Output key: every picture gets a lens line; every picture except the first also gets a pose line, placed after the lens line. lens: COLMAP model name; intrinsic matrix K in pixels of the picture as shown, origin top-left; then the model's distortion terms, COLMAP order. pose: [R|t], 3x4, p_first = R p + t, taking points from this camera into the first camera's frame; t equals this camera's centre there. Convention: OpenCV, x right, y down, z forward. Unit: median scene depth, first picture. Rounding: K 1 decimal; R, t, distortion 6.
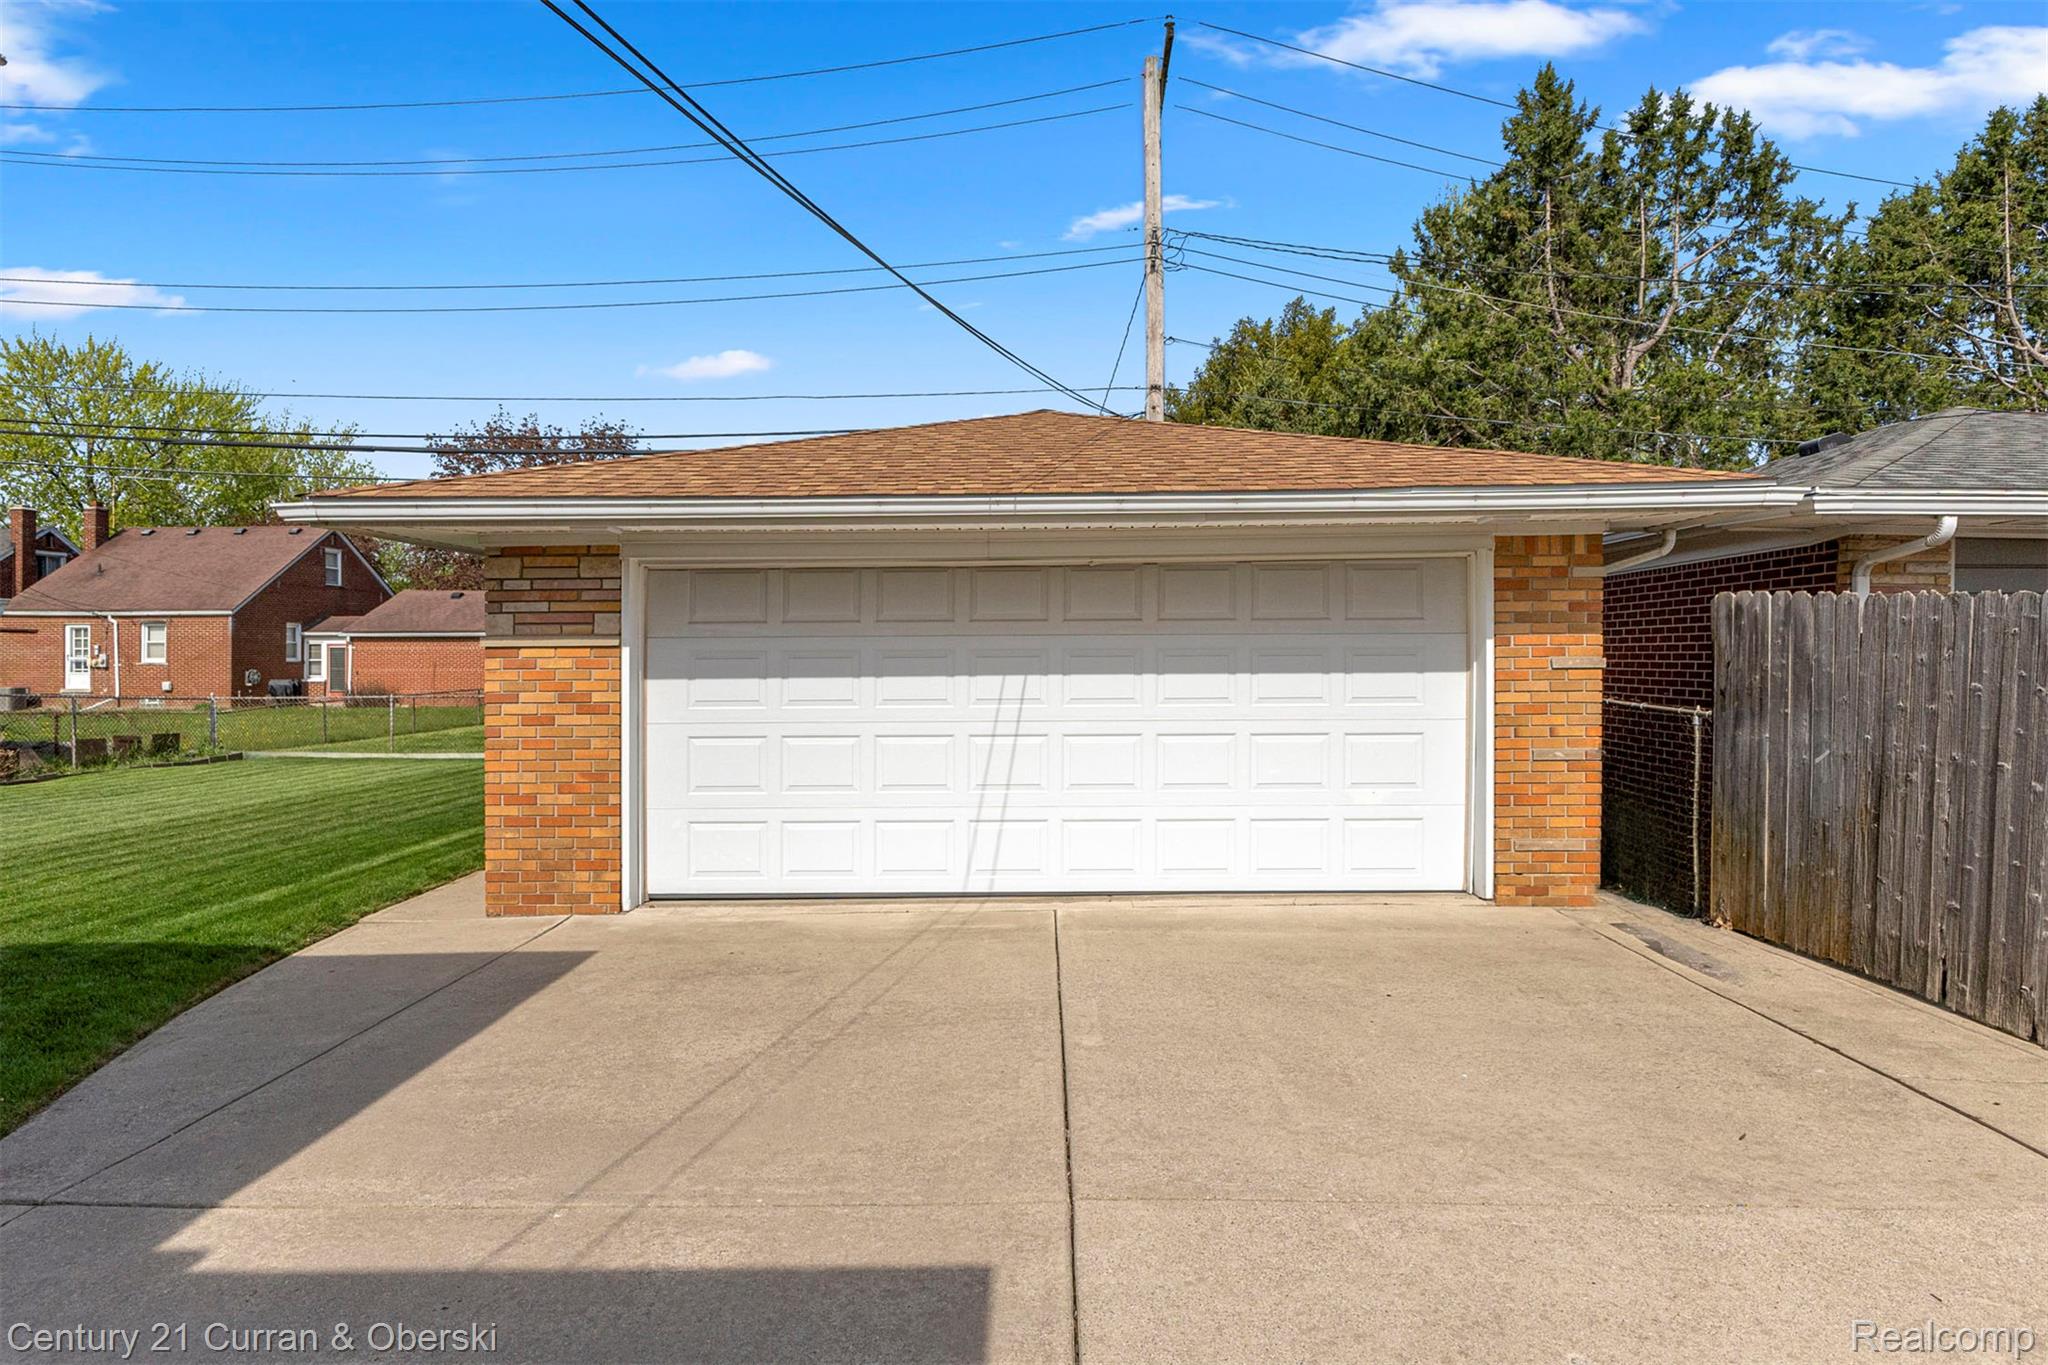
lens RADIAL K [[1126.9, 0, 1046.6], [0, 1126.9, 643.0], [0, 0, 1]] dist [-0.003038, -0.001713]
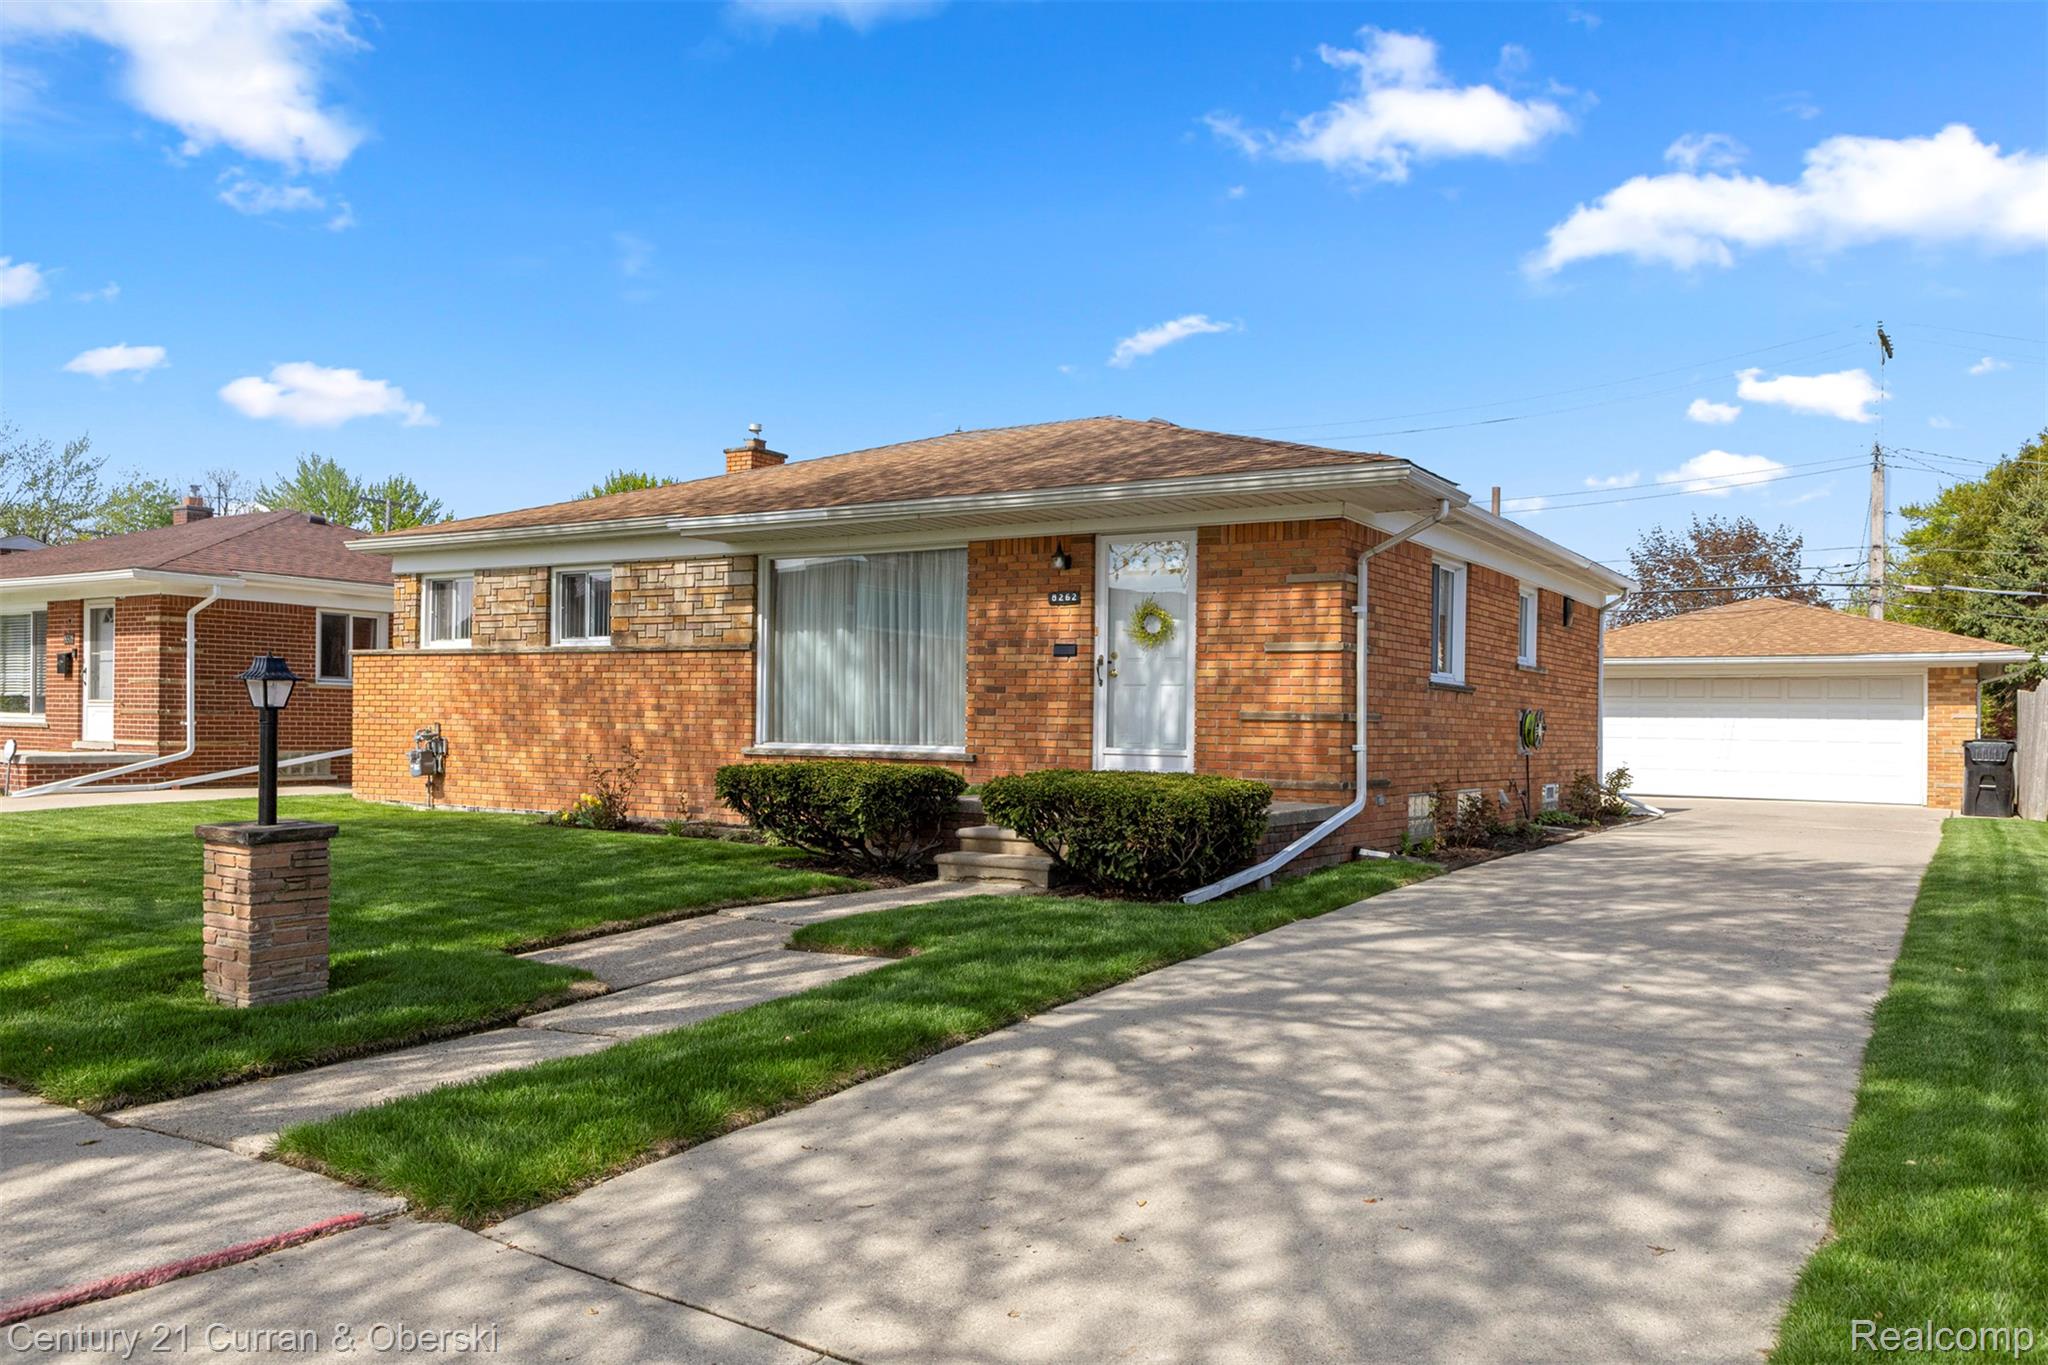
lens RADIAL K [[1482.2, 0, 1030.8], [0, 1482.2, 704.4], [0, 0, 1]] dist [0.033526, -0.026307]
pose [[0.846326, 0.013877, -0.532485, 0.485512], [-0.019063, 0.999809, -0.004243, 0.046415], [0.532324, 0.013742, 0.846429, -3.096383]]
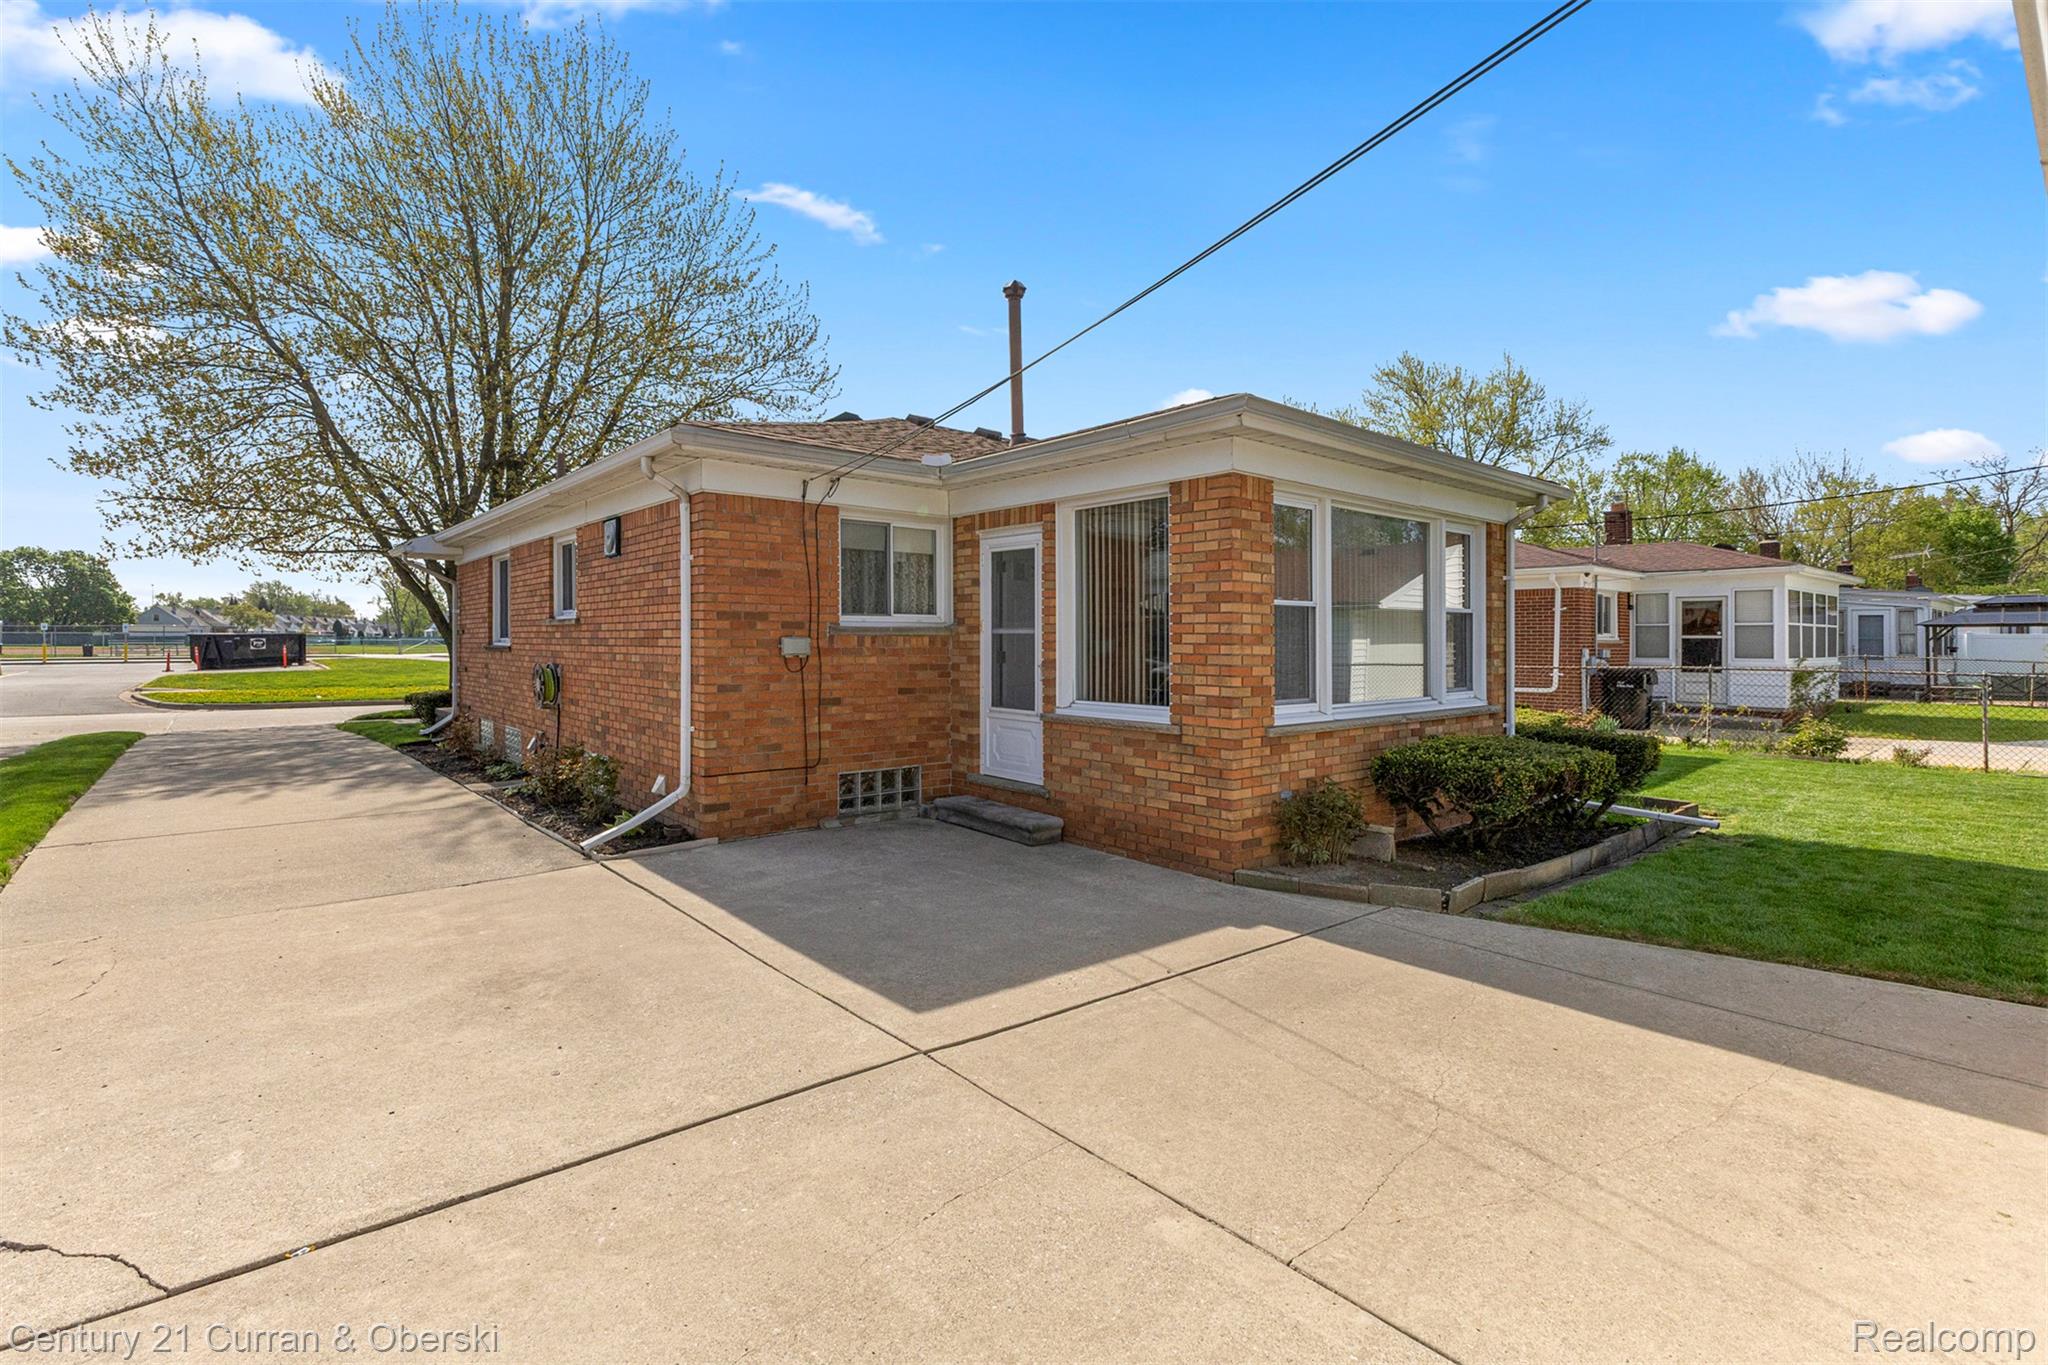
lens RADIAL K [[950.2, 0, 1016.7], [0, 950.2, 647.0], [0, 0, 1]] dist [0.002195, -0.000113]
pose [[-0.762929, 0.006130, -0.646453, 0.307197], [0.006652, 0.999977, 0.001632, 0.006411], [0.646448, -0.003055, -0.762952, 0.899607]]
